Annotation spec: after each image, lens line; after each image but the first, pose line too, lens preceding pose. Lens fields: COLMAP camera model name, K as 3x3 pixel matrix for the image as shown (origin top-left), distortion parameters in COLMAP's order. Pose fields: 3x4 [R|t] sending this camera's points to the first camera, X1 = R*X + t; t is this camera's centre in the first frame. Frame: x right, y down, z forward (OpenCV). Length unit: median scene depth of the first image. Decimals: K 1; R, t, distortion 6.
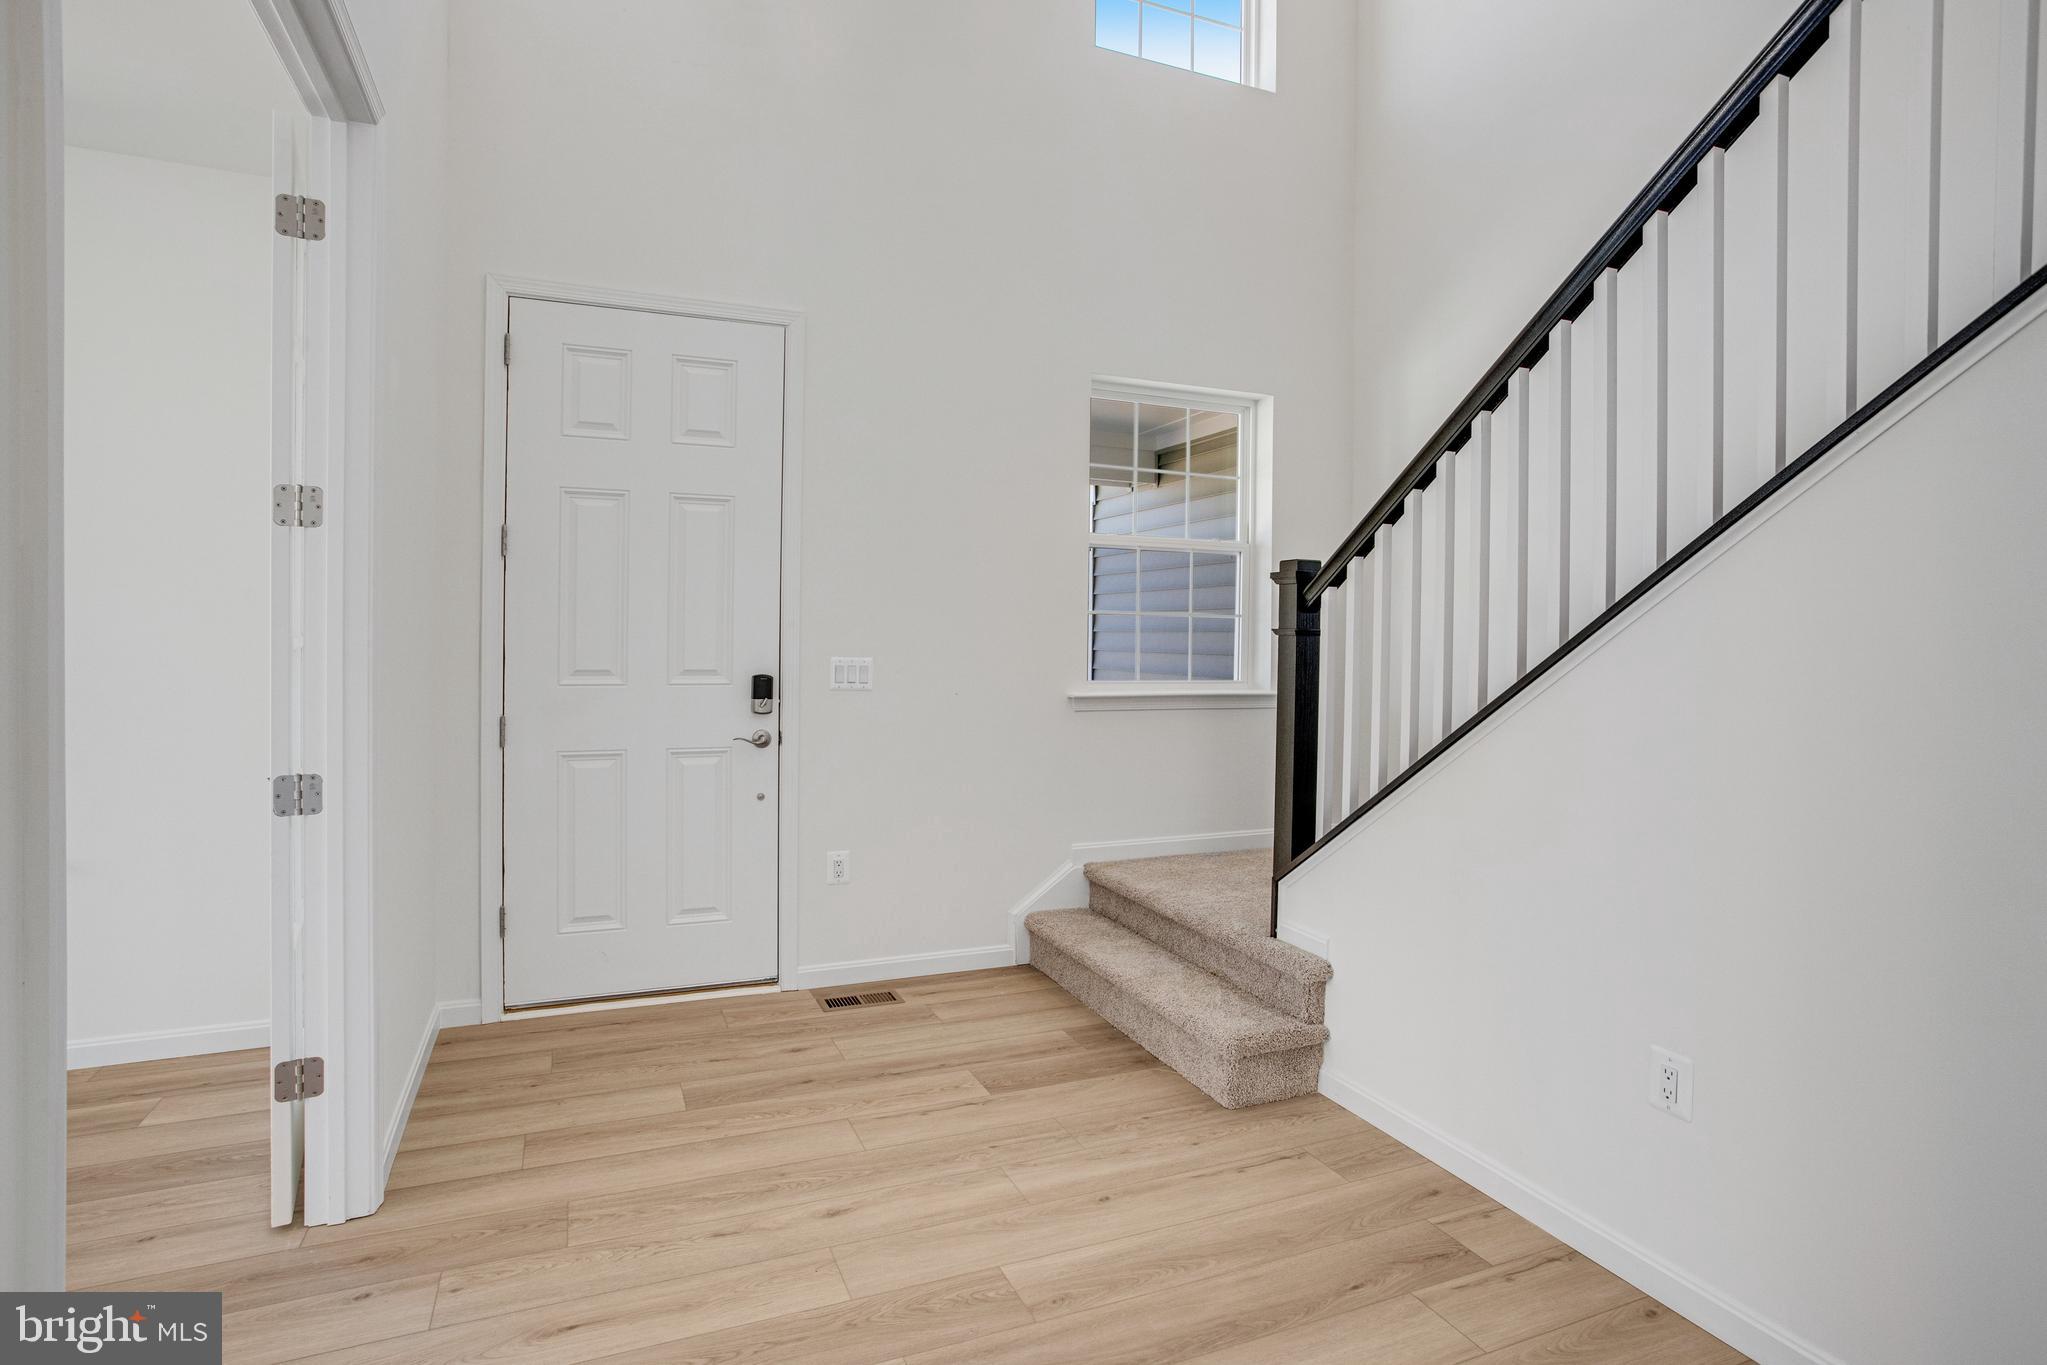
lens RADIAL K [[1011.7, 0, 1022.6], [0, 1011.7, 648.6], [0, 0, 1]] dist [-0.002131, -0.000332]
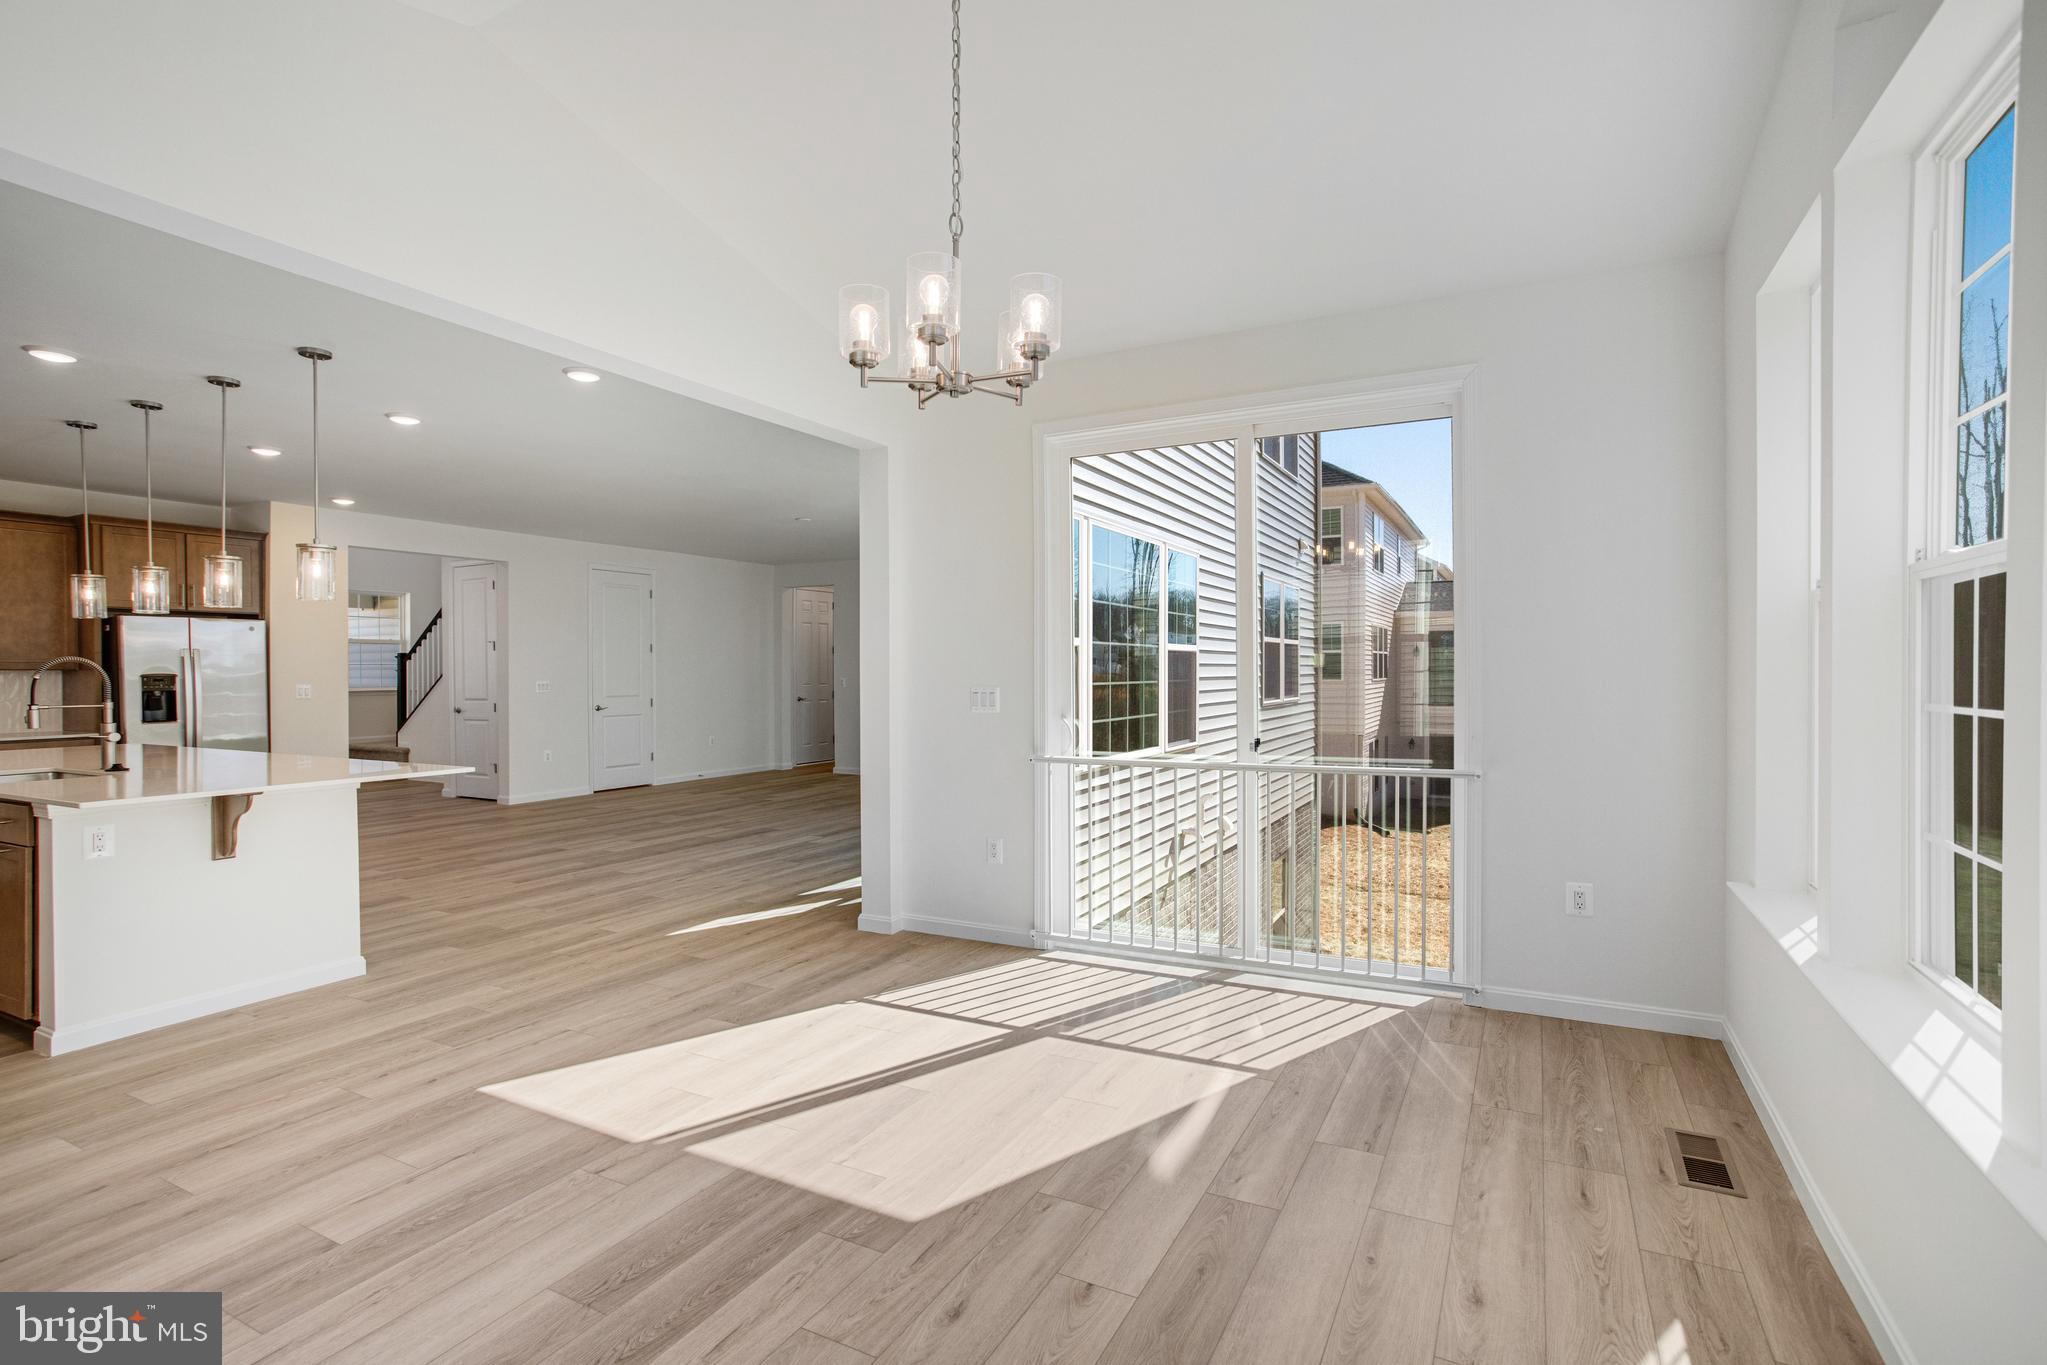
lens RADIAL K [[968.4, 0, 1023.5], [0, 968.4, 682.5], [0, 0, 1]] dist [-0.000820, -0.000083]
pose [[0.779012, -0.020201, 0.626683, -0.226069], [0.019191, 0.999781, 0.008373, 0.048572], [-0.626715, 0.005504, 0.779229, -3.676033]]
